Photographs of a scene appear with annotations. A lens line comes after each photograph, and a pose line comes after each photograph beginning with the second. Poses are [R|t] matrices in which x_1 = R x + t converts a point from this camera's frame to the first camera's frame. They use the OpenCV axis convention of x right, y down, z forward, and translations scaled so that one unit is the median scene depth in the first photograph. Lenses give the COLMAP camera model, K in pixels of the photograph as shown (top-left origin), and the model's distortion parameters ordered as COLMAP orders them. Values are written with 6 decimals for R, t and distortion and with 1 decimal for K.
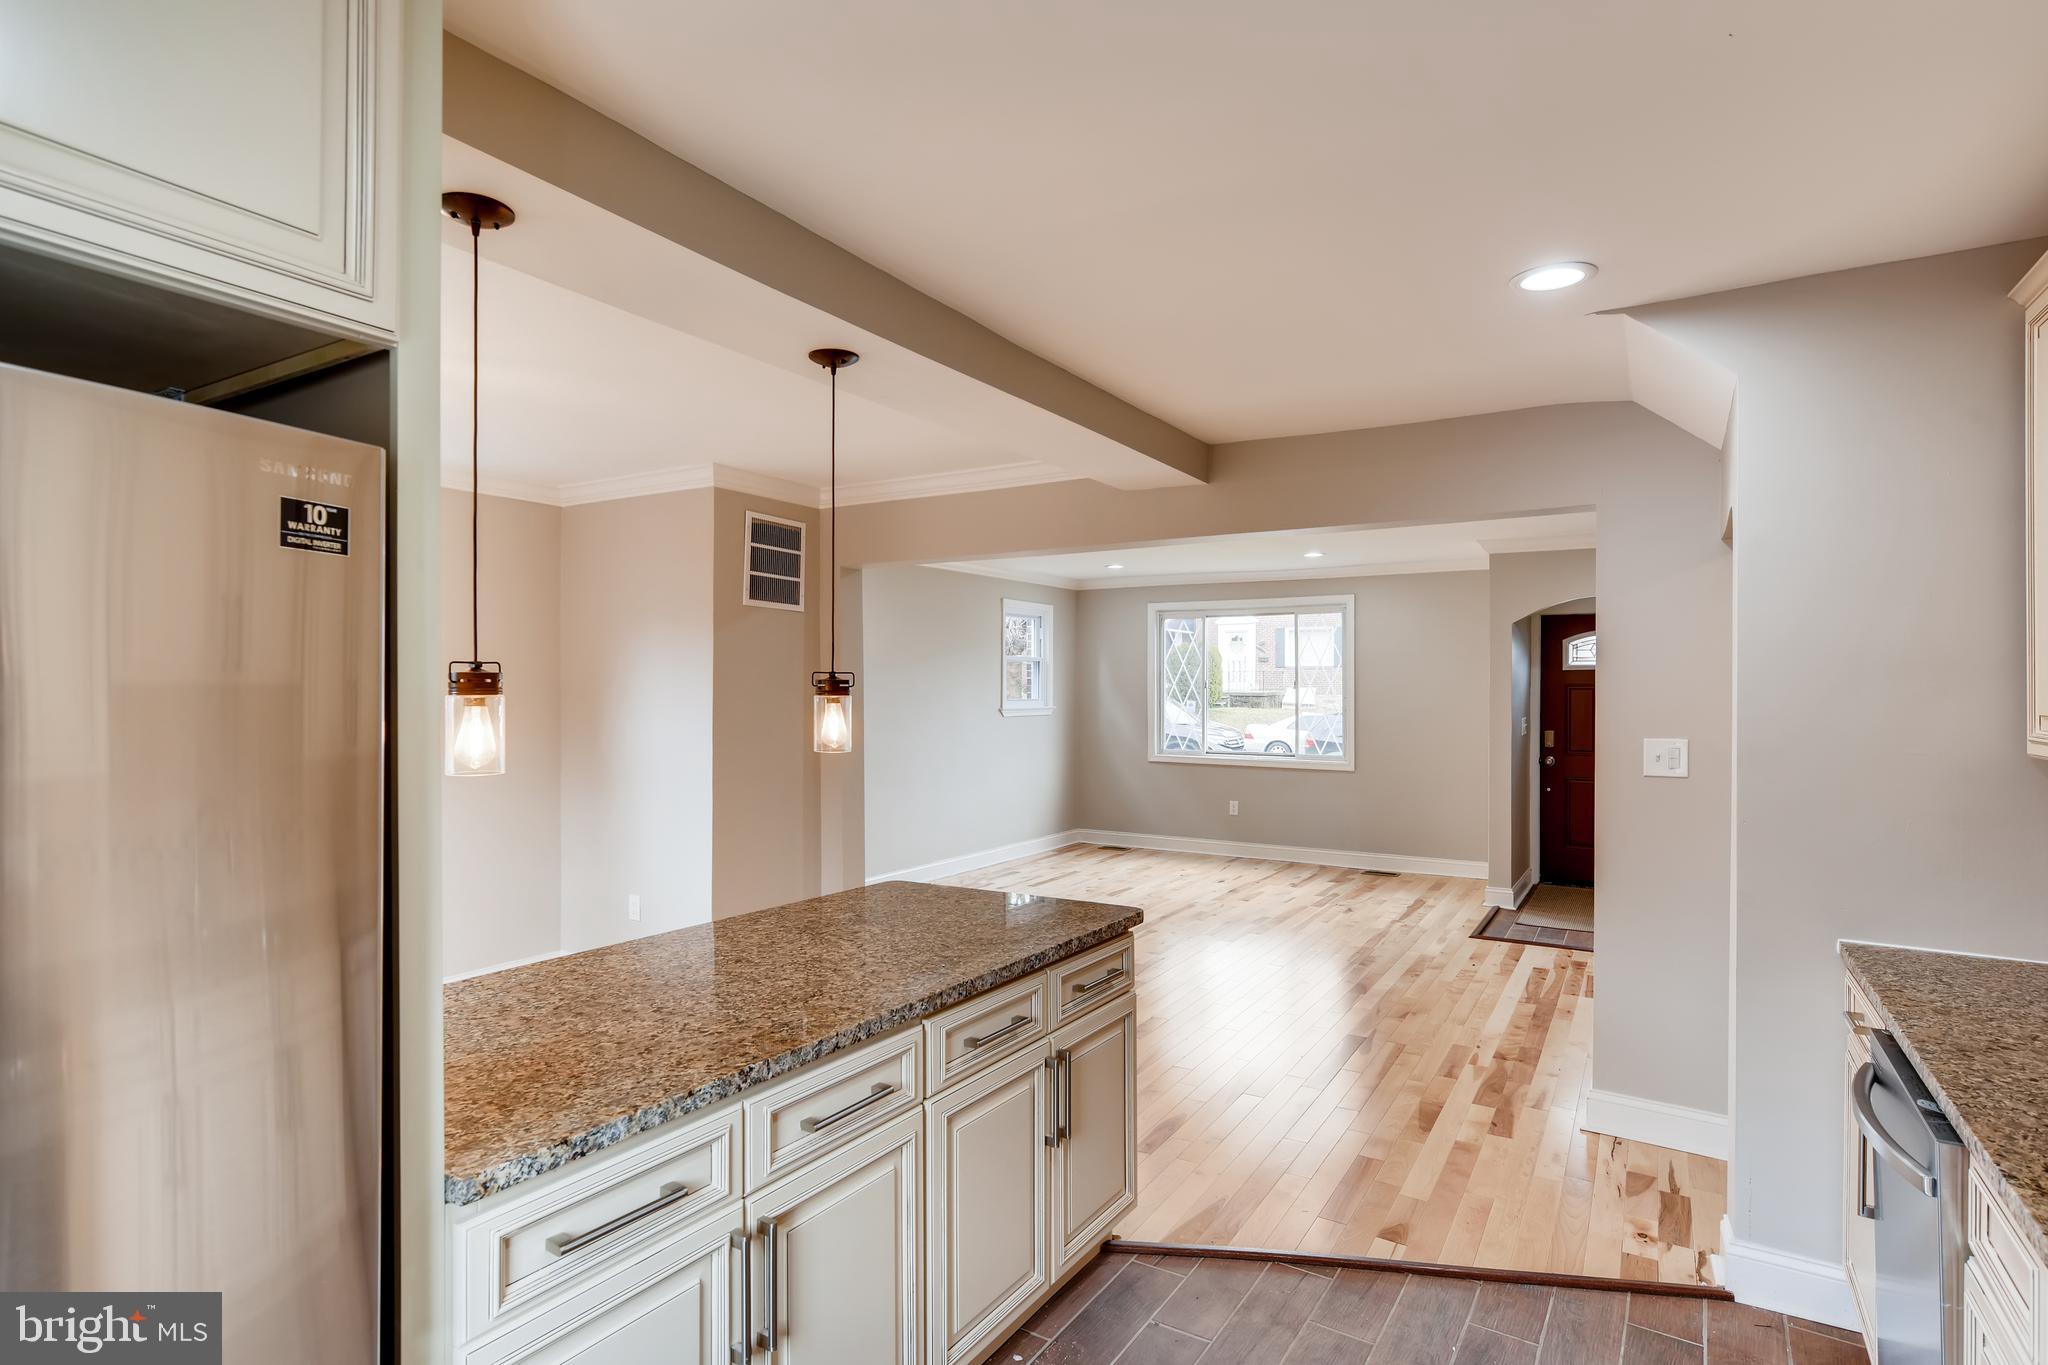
lens RADIAL K [[1041.6, 0, 1022.0], [0, 1041.6, 697.3], [0, 0, 1]] dist [-0.001238, 0.003549]
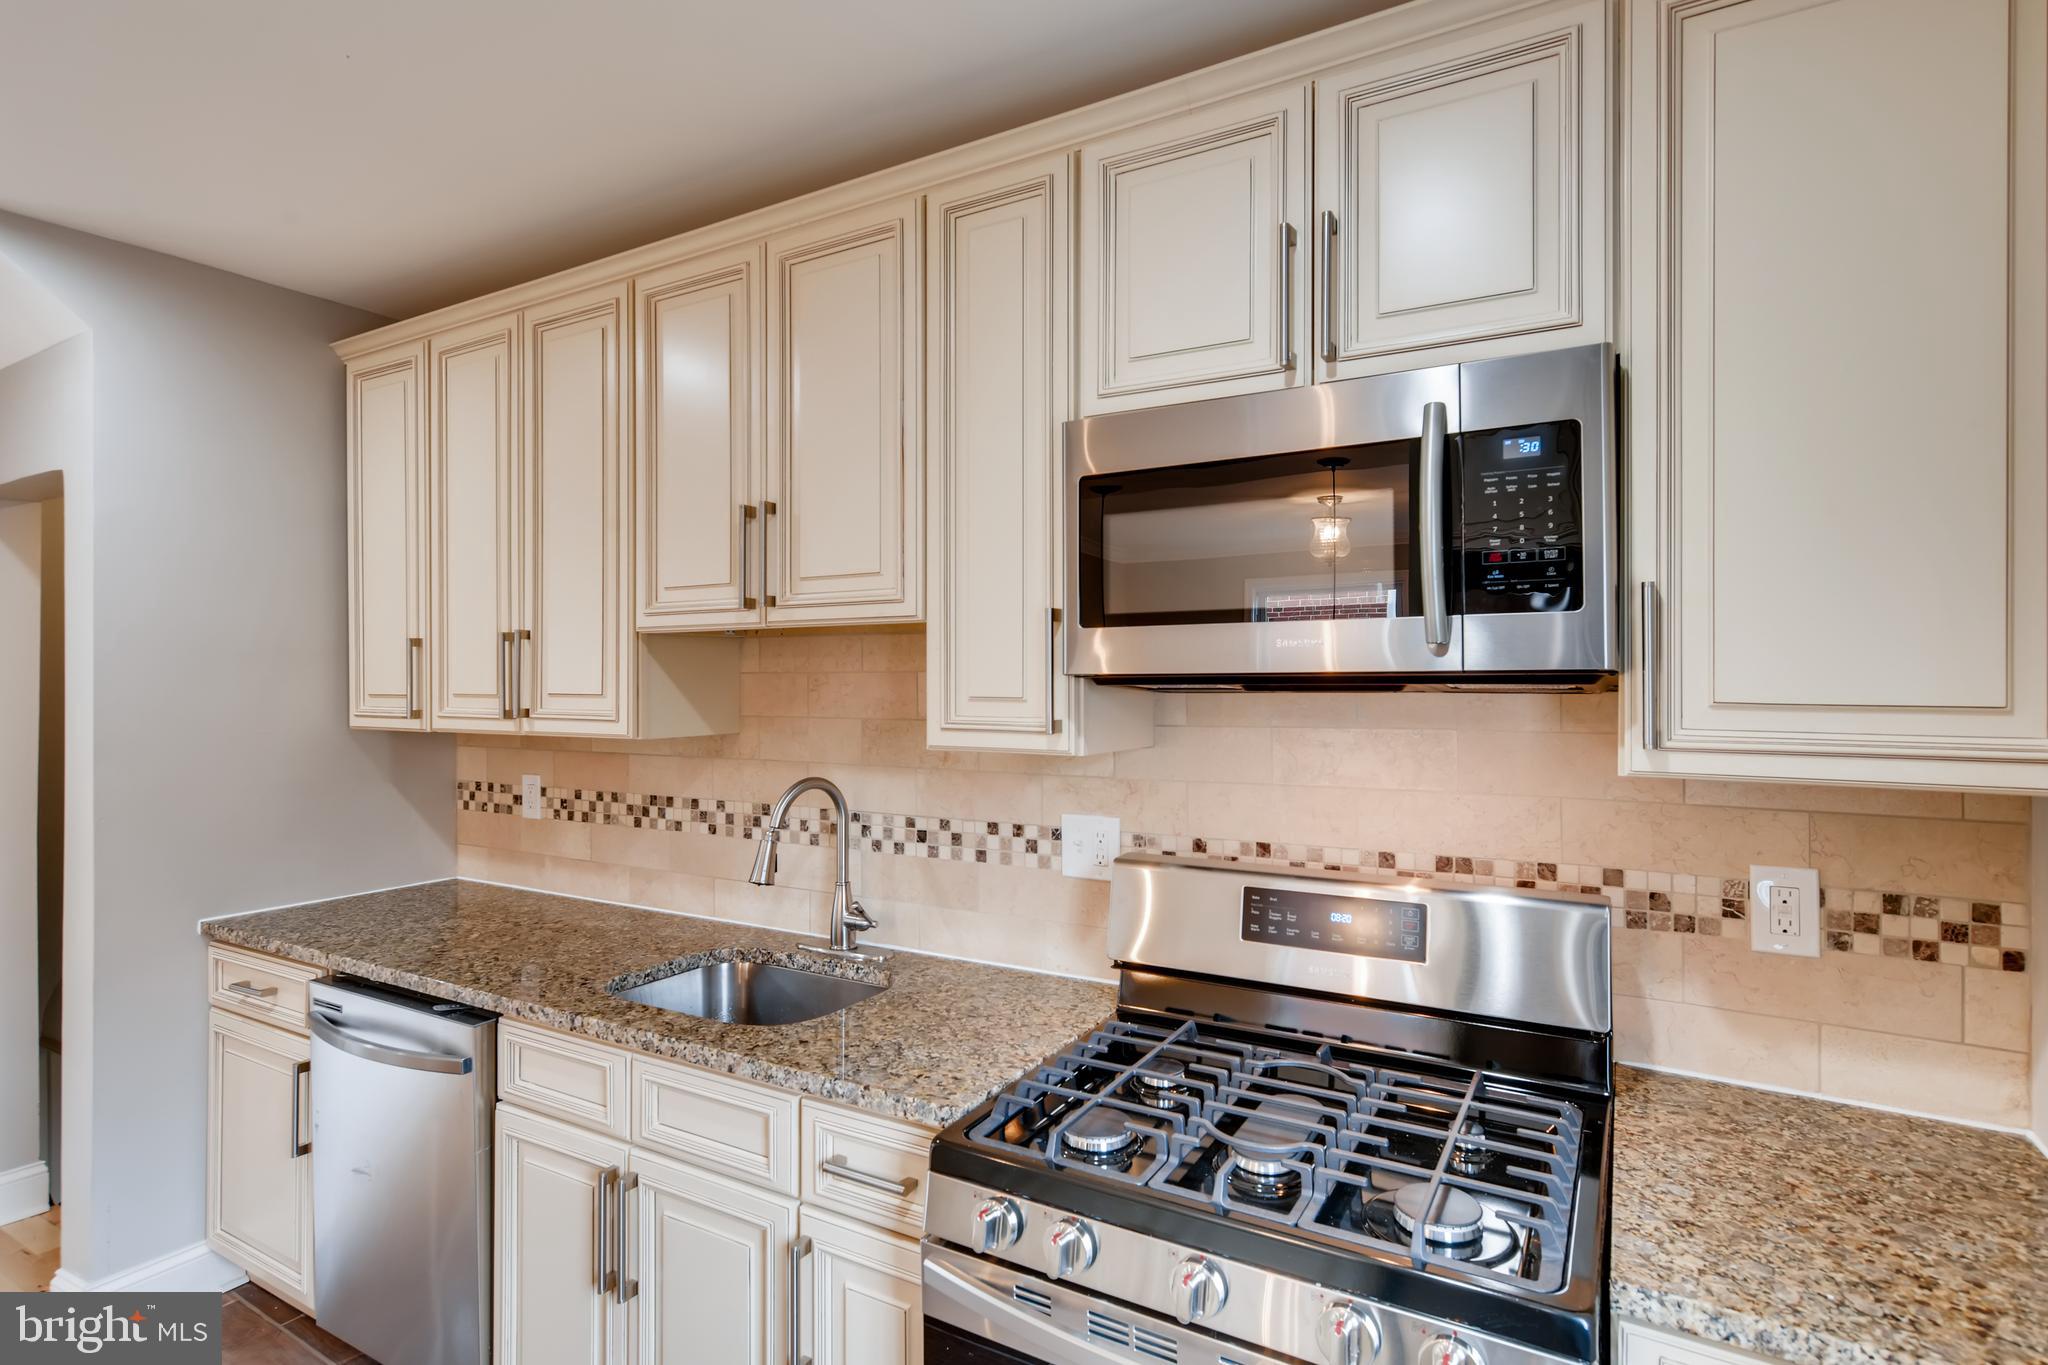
lens RADIAL K [[1041.6, 0, 1025.3], [0, 1041.6, 667.6], [0, 0, 1]] dist [-0.001238, 0.003549]
pose [[-0.017697, 0.003182, 0.999838, -0.079145], [0.012223, 0.999921, -0.002966, -0.000443], [-0.999769, 0.012169, -0.017735, 0.066877]]
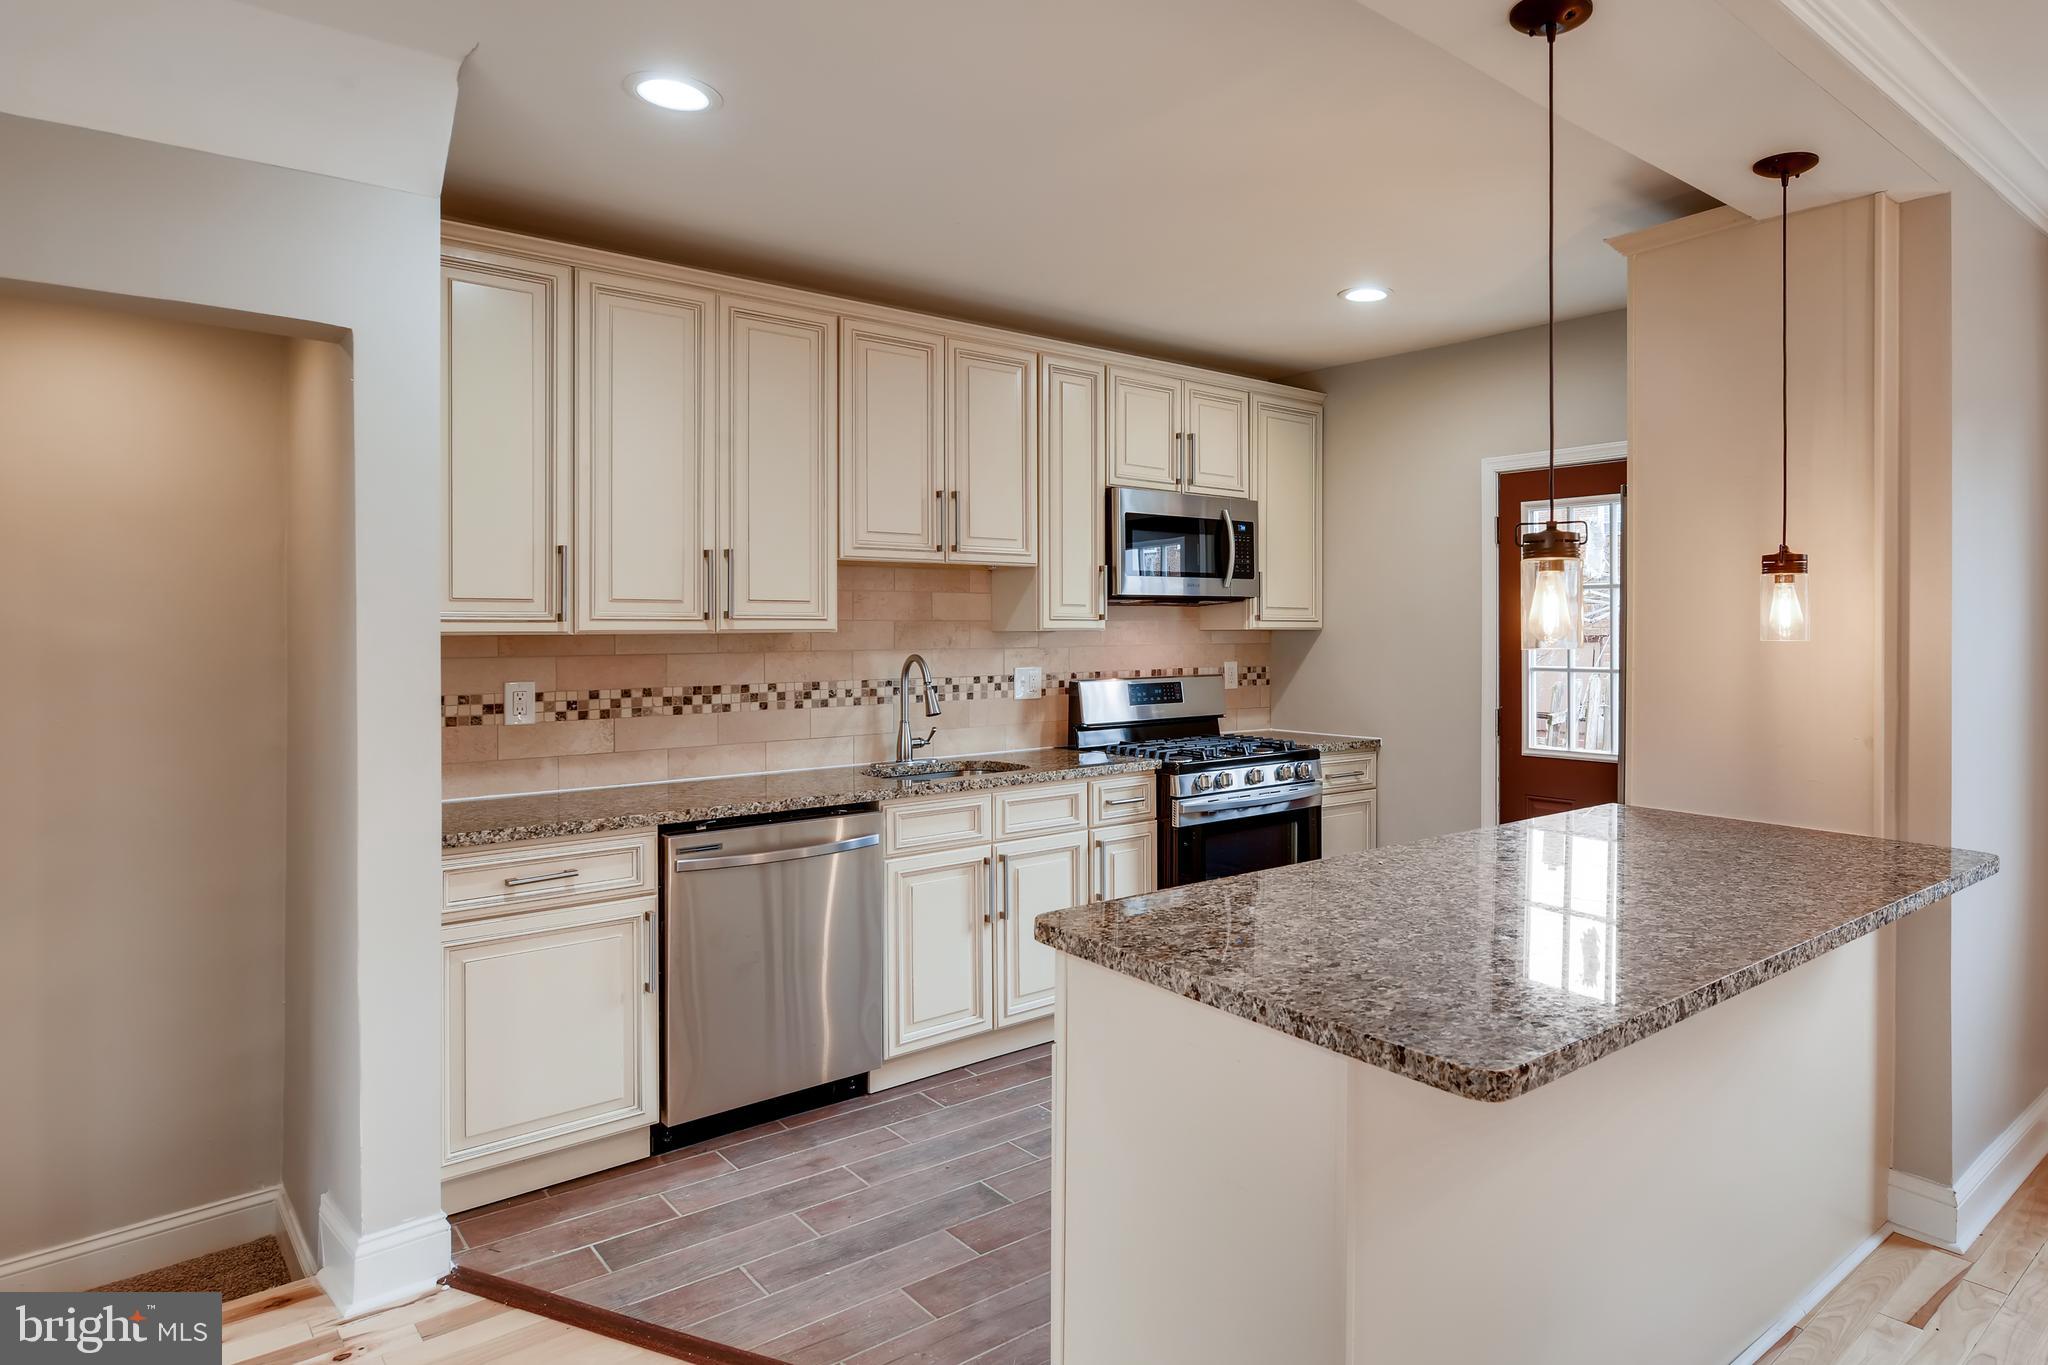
lens RADIAL K [[1194.9, 0, 1192.6], [0, 1194.9, 630.0], [0, 0, 1]] dist [-0.002973, 0.003411]
pose [[-0.963147, -0.002456, 0.268964, -0.056792], [0.000418, 0.999943, 0.010628, 0.011143], [-0.268975, 0.010349, -0.963092, 0.587983]]
